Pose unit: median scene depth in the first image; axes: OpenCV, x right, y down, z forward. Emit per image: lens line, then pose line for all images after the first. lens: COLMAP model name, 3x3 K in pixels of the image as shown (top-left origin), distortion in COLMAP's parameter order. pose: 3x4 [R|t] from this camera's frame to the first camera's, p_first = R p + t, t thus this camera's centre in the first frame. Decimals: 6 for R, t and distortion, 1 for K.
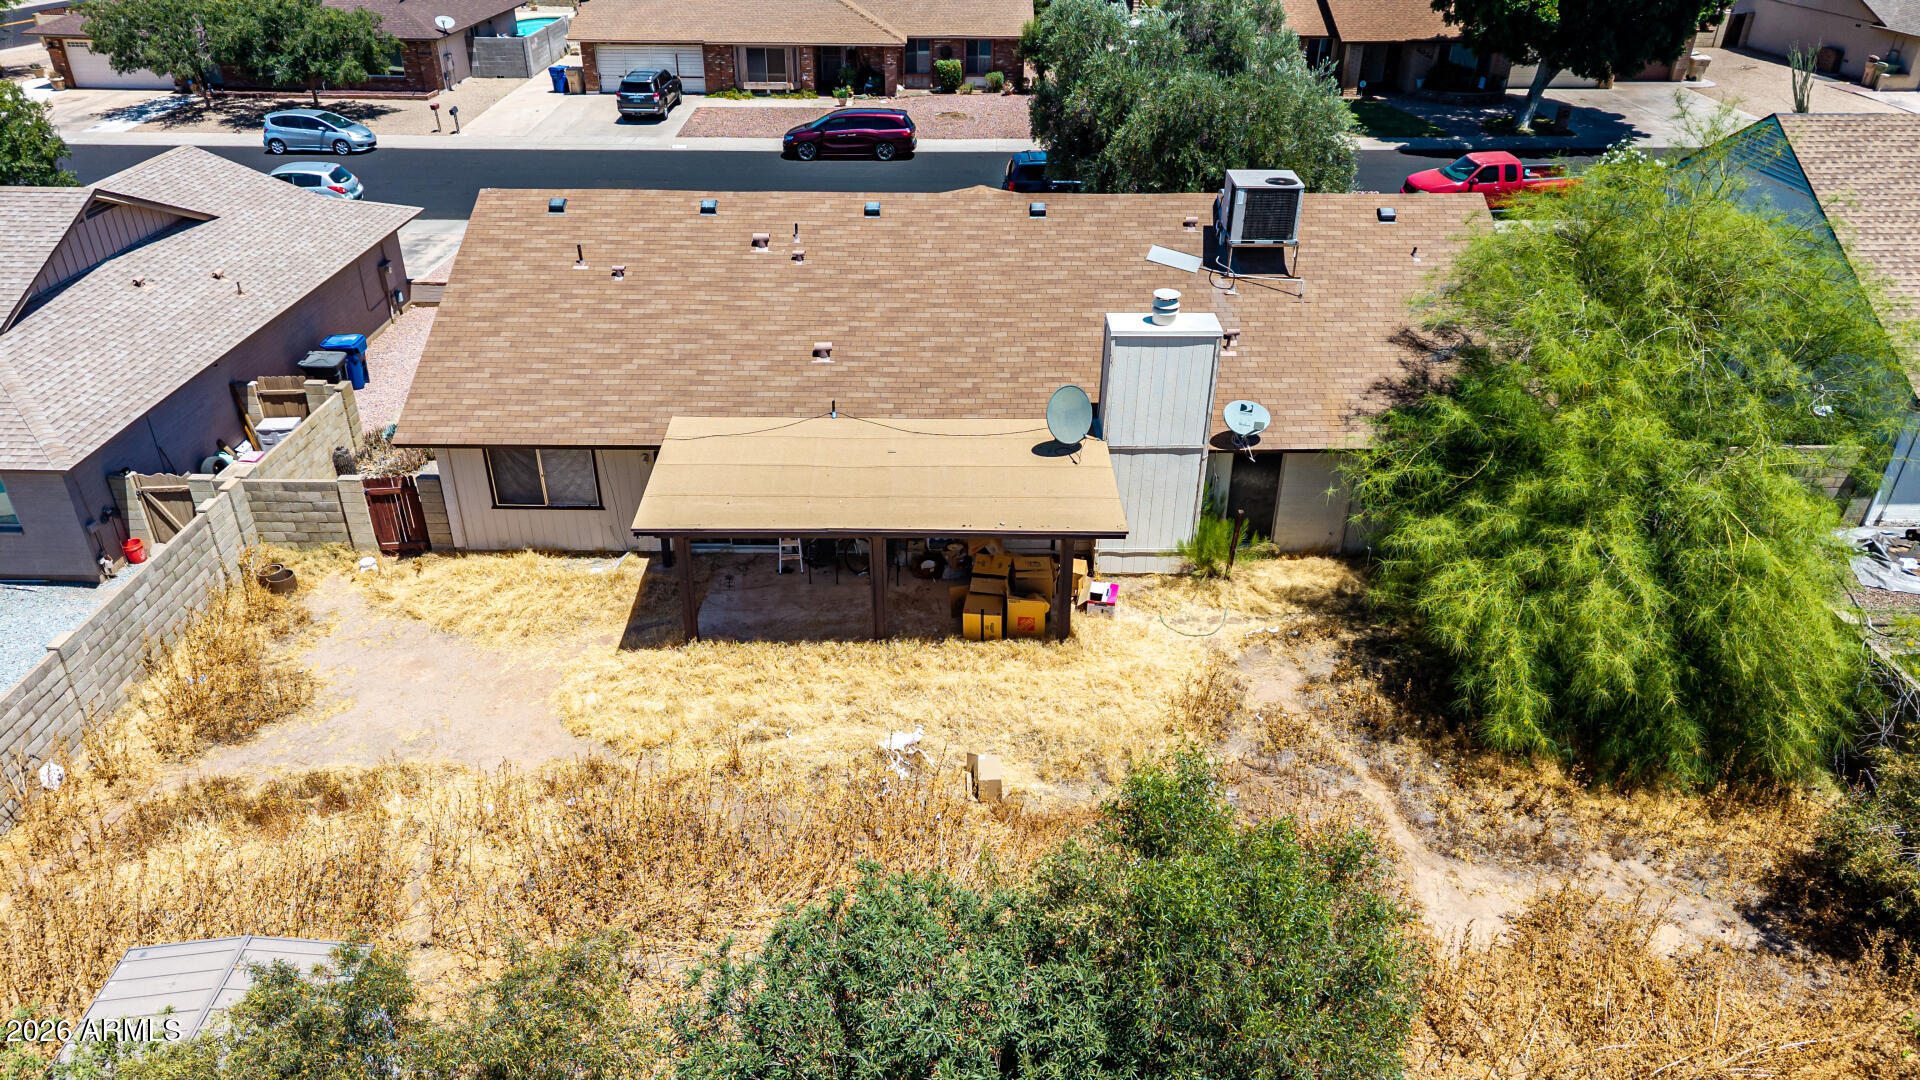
lens RADIAL K [[1298.8, 0, 947.0], [0, 1298.8, 523.4], [0, 0, 1]] dist [0.066988, -0.102485]
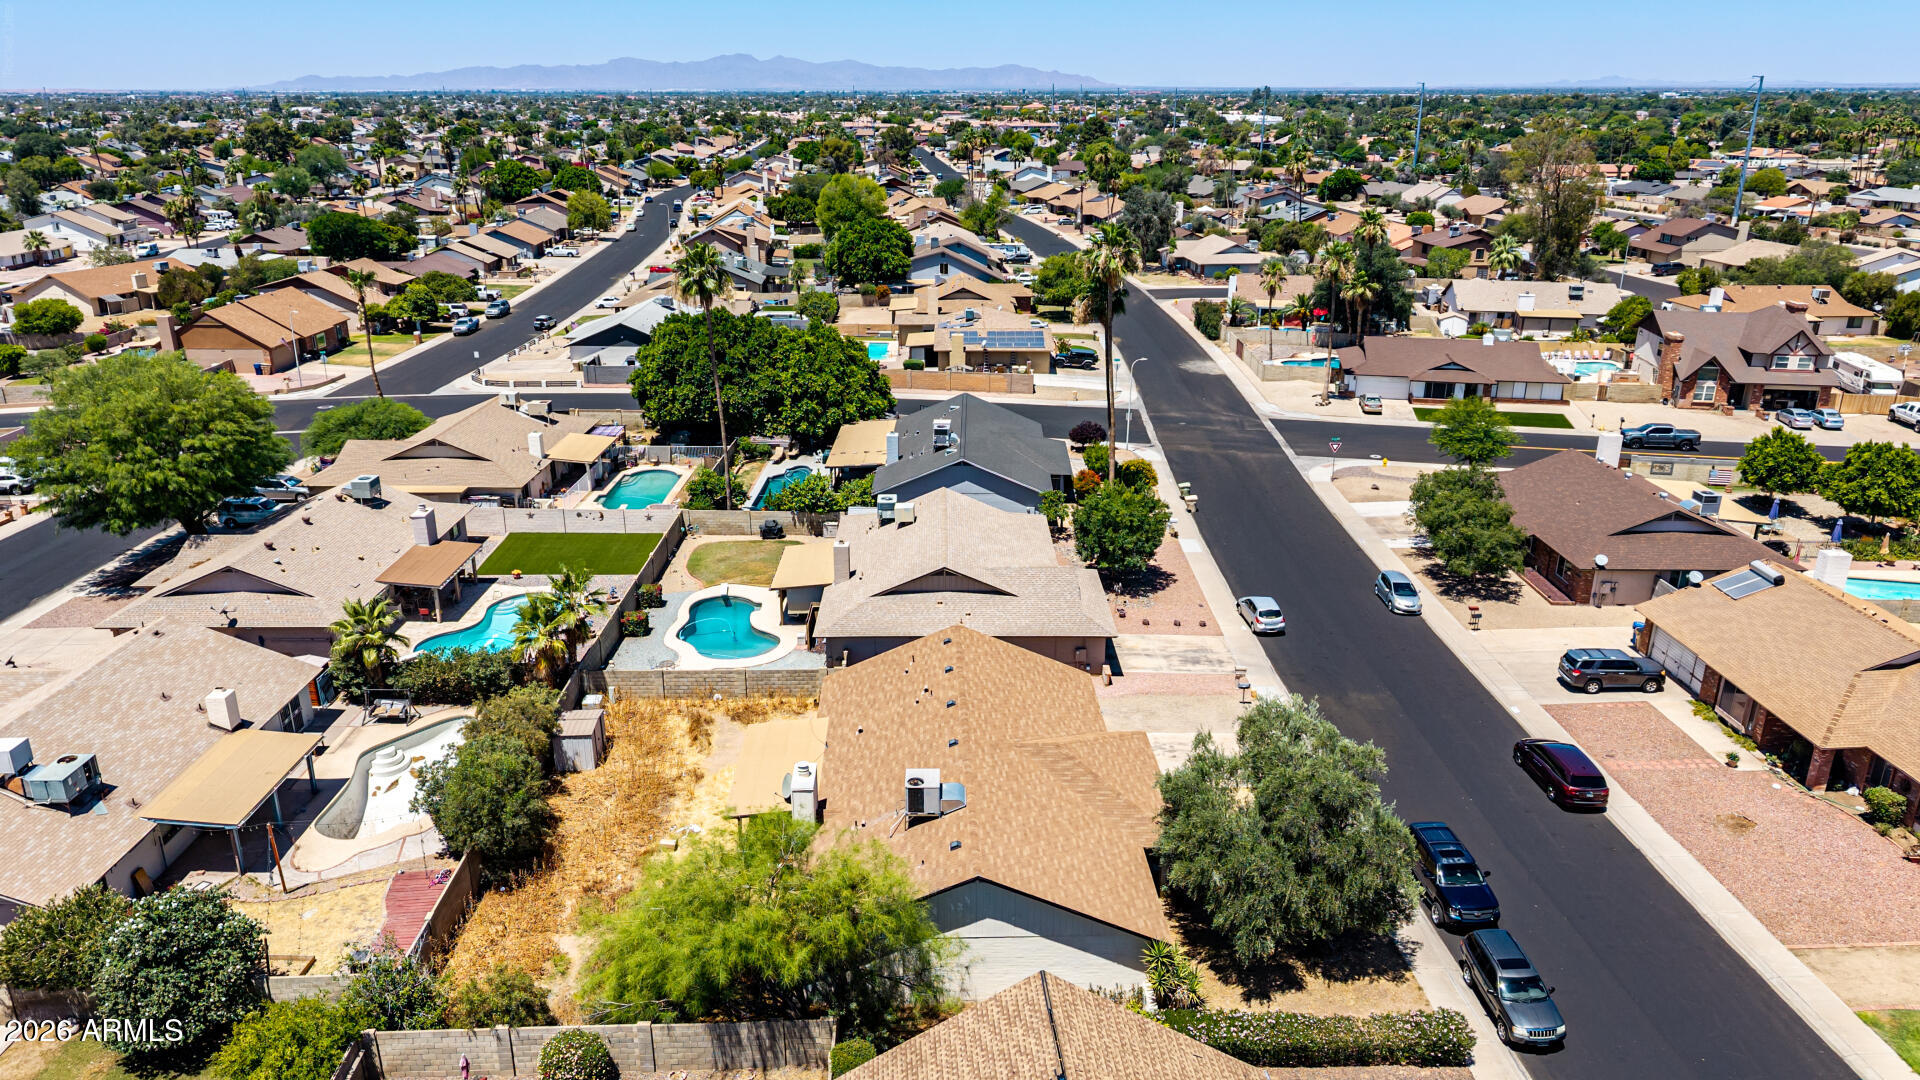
lens RADIAL K [[1283.4, 0, 952.0], [0, 1283.4, 535.0], [0, 0, 1]] dist [0.055294, -0.077839]
pose [[0.028749, 0.321696, -0.946406, 1.920592], [-0.484469, 0.832646, 0.268311, -1.093323], [0.874336, 0.450791, 0.179790, 0.572142]]
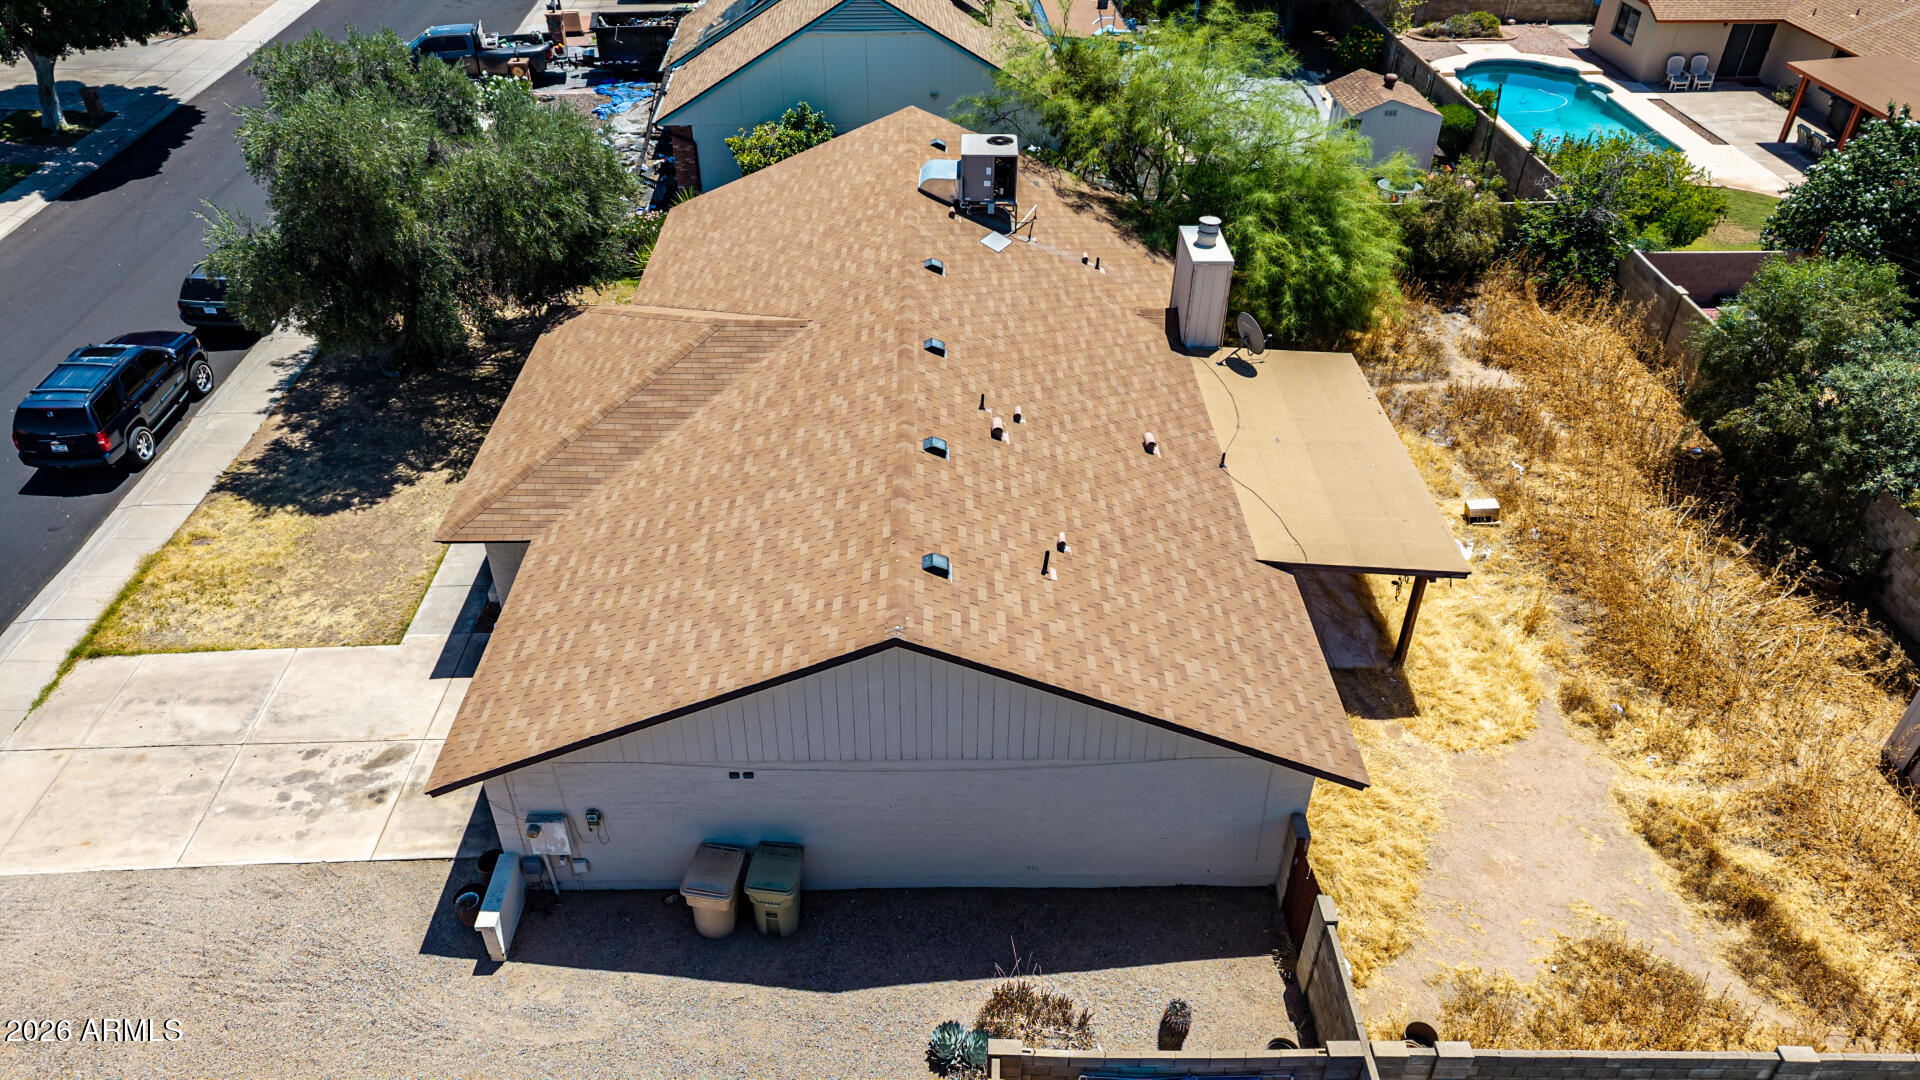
lens RADIAL K [[1286.6, 0, 949.0], [0, 1286.6, 541.7], [0, 0, 1]] dist [0.030348, -0.031009]
pose [[-0.014334, -0.595294, 0.803380, -0.896060], [0.483865, 0.698993, 0.526578, -0.652125], [-0.875025, 0.396275, 0.278023, 0.882855]]
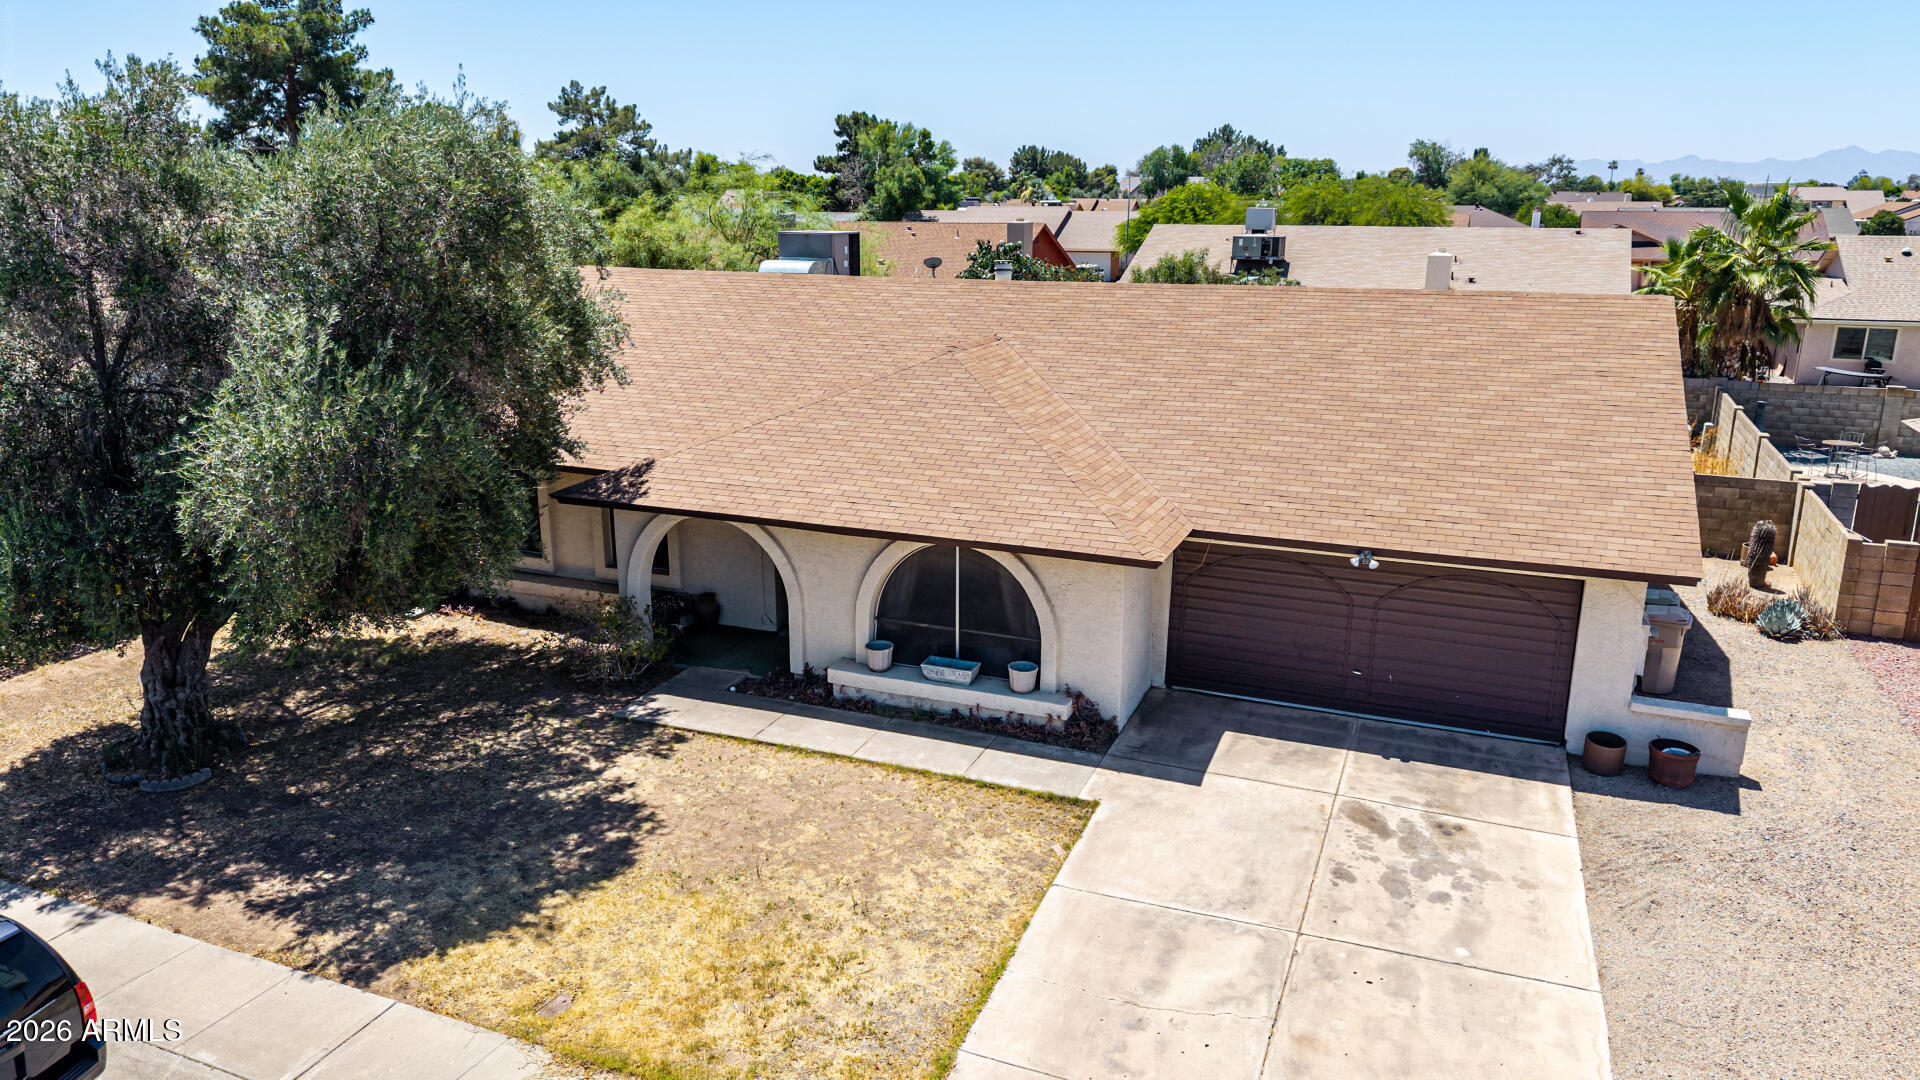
lens RADIAL K [[1286.6, 0, 949.0], [0, 1286.6, 541.7], [0, 0, 1]] dist [0.030348, -0.031009]
pose [[-0.924064, -0.104157, 0.367774, -0.289222], [0.183413, 0.723332, 0.665696, -0.796879], [-0.335359, 0.682600, -0.649301, 1.898630]]
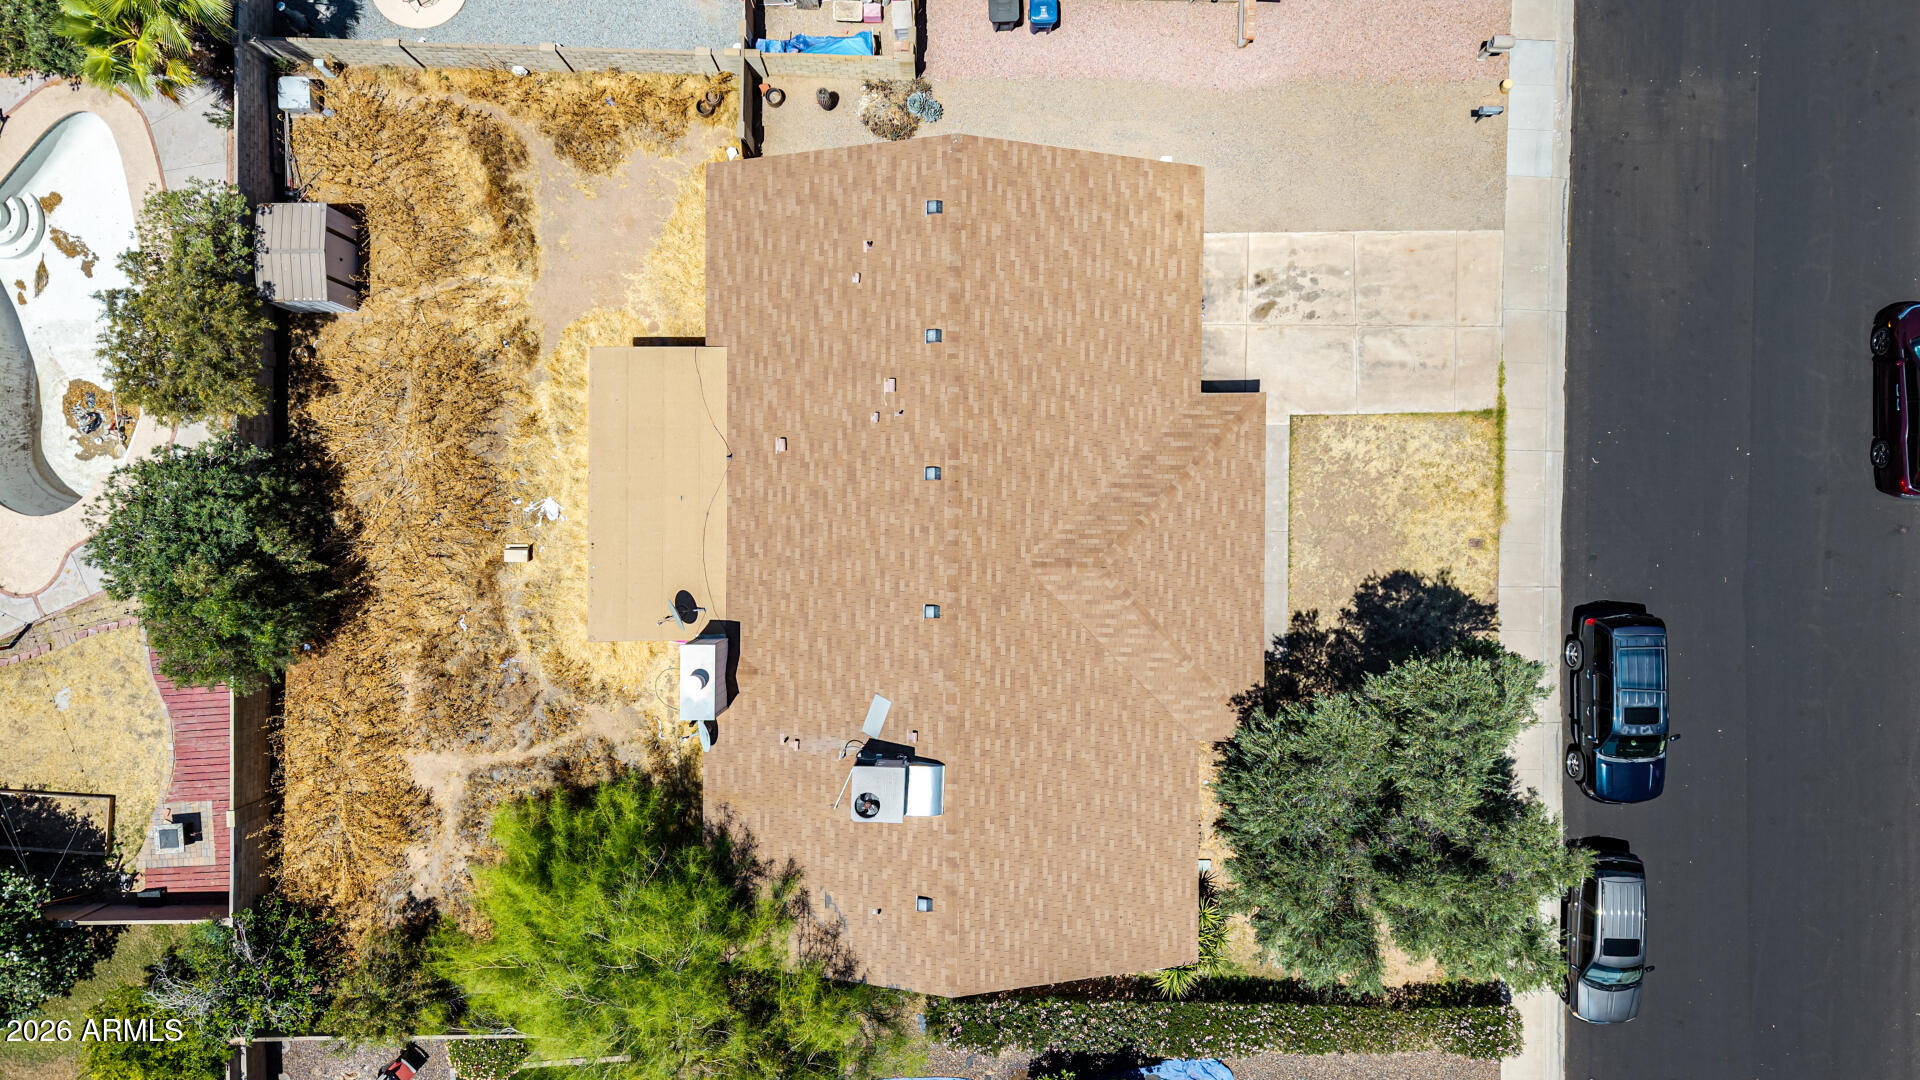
lens RADIAL K [[1286.6, 0, 949.0], [0, 1286.6, 541.7], [0, 0, 1]] dist [0.030348, -0.031009]
pose [[-0.003963, 0.999990, 0.002252, 0.003439], [-0.488373, -0.003901, 0.872626, -1.387147], [0.872626, 0.002358, 0.488384, 0.485888]]
